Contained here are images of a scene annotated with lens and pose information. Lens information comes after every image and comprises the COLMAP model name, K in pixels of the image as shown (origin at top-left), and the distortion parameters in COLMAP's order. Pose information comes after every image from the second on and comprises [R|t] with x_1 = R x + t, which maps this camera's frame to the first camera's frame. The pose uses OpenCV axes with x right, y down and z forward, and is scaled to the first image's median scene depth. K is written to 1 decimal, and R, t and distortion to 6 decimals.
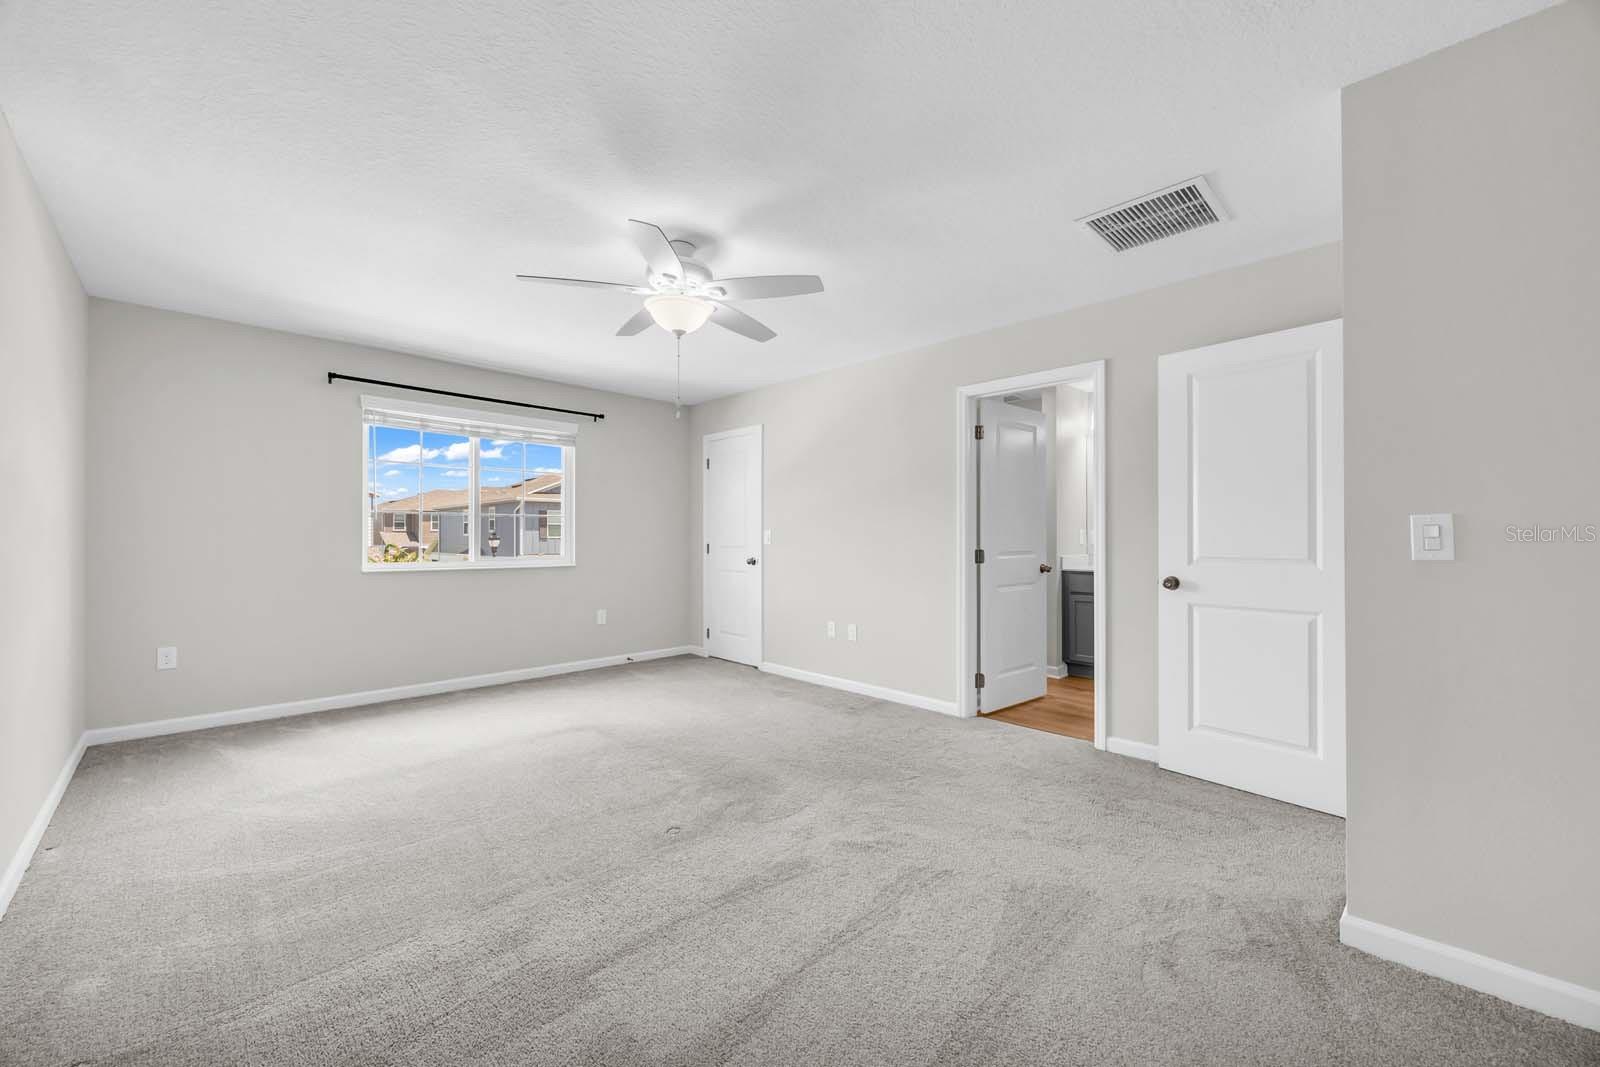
lens RADIAL K [[625.6, 0, 799.6], [0, 625.6, 531.2], [0, 0, 1]] dist [-0.015290, -0.000033]
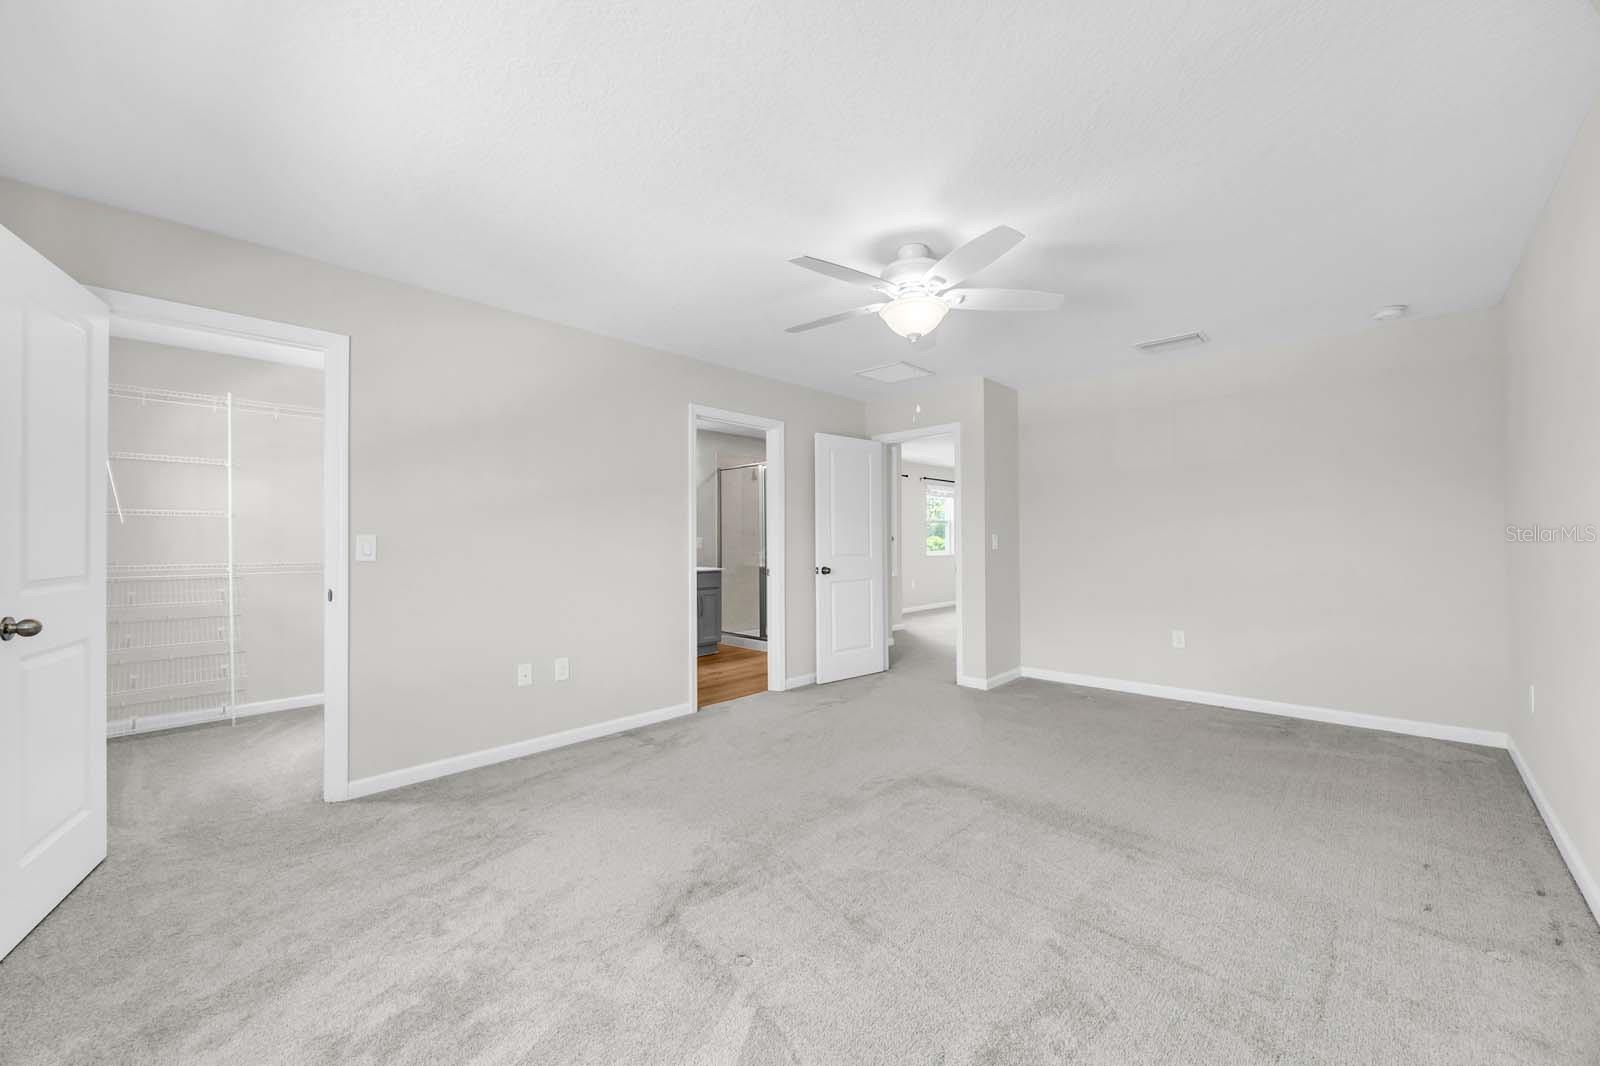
lens RADIAL K [[617.0, 0, 805.9], [0, 617.0, 535.8], [0, 0, 1]] dist [0.000443, 0.000033]
pose [[-0.045221, 0.008511, 0.998941, -0.697901], [-0.003968, 0.999954, -0.008699, 0.002448], [-0.998969, -0.004357, -0.045185, 0.736063]]
